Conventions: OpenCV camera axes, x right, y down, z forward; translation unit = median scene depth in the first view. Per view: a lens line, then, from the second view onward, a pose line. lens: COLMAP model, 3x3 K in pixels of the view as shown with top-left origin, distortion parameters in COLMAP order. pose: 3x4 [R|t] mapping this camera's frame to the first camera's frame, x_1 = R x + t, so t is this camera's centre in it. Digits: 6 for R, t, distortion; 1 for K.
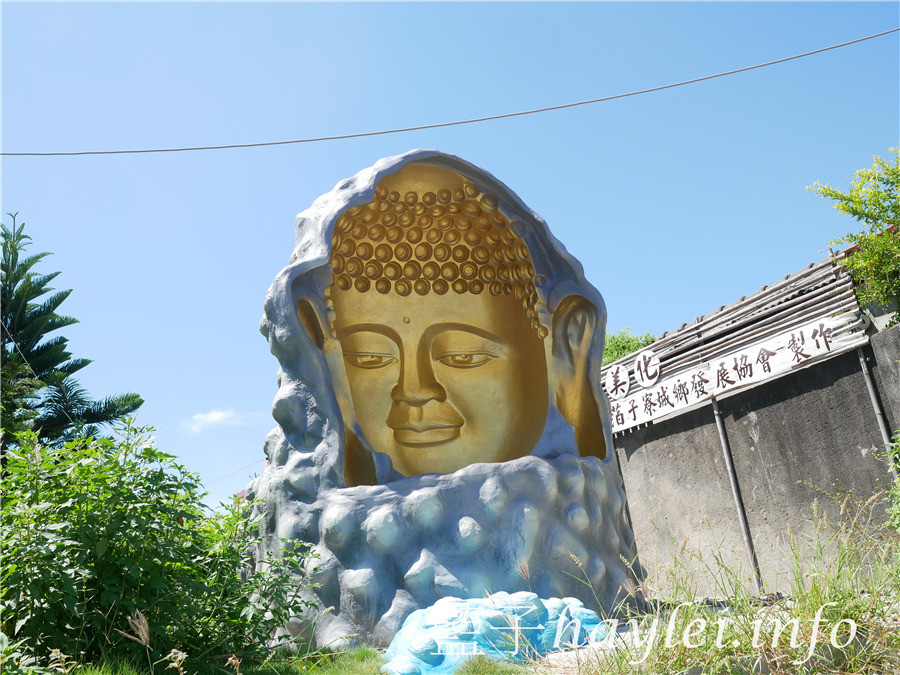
lens RADIAL K [[775.8, 0, 442.2], [0, 775.8, 335.0], [0, 0, 1]] dist [-0.014956, -0.001109]
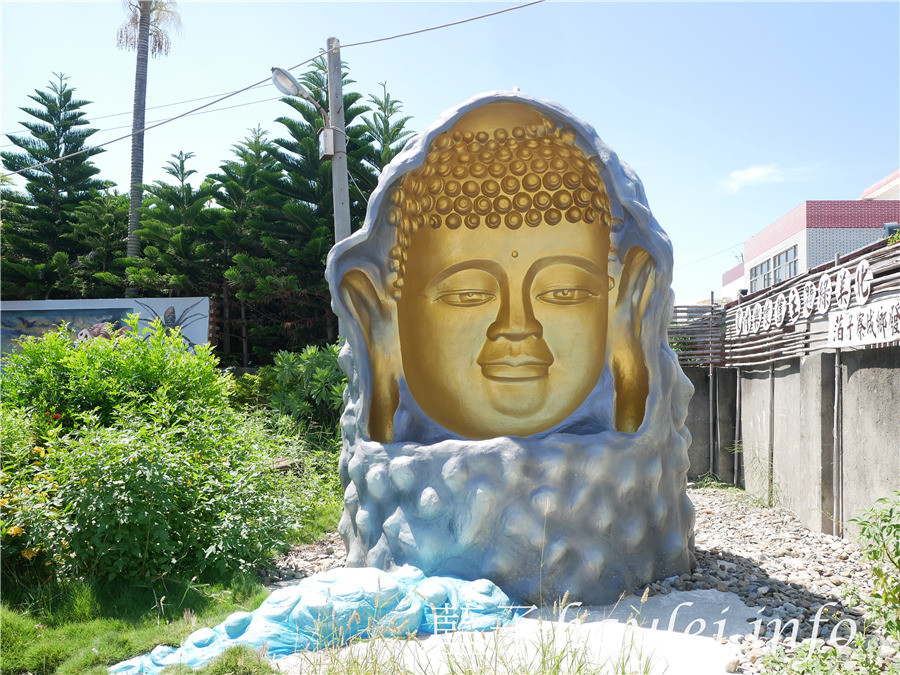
lens RADIAL K [[775.8, 0, 455.3], [0, 775.8, 339.6], [0, 0, 1]] dist [-0.014956, -0.001109]
pose [[0.799994, 0.093636, -0.592656, 0.544799], [0.094606, 0.955707, 0.278699, -0.219432], [0.592502, -0.279026, 0.755702, 0.165675]]
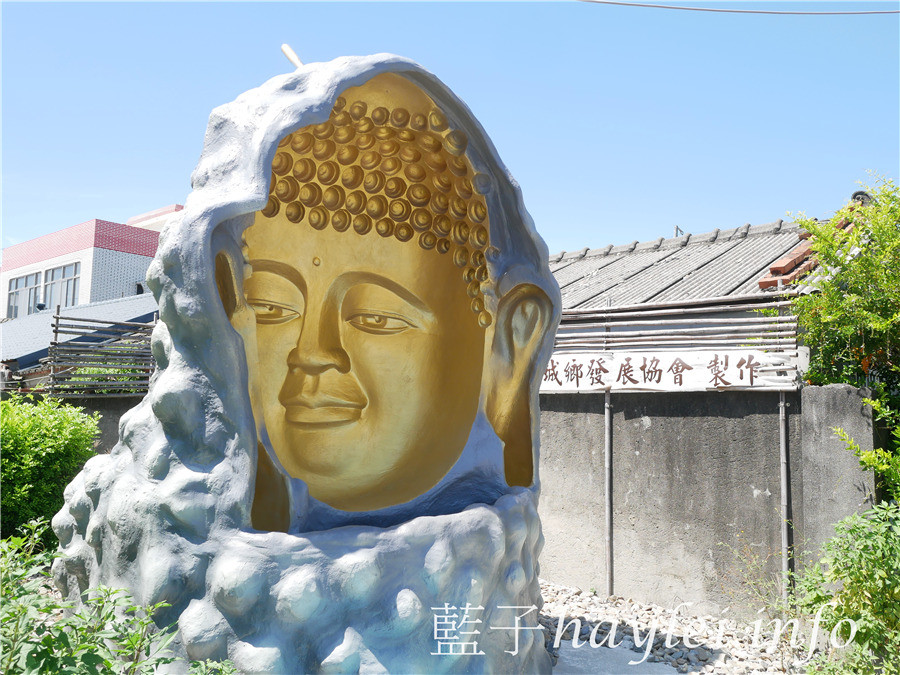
lens RADIAL K [[775.8, 0, 451.4], [0, 775.8, 338.6], [0, 0, 1]] dist [-0.014956, -0.001109]
pose [[0.933293, 0.164066, 0.319446, -0.168847], [-0.230099, 0.956152, 0.181183, -0.127572], [-0.275713, -0.242601, 0.930122, 0.232644]]
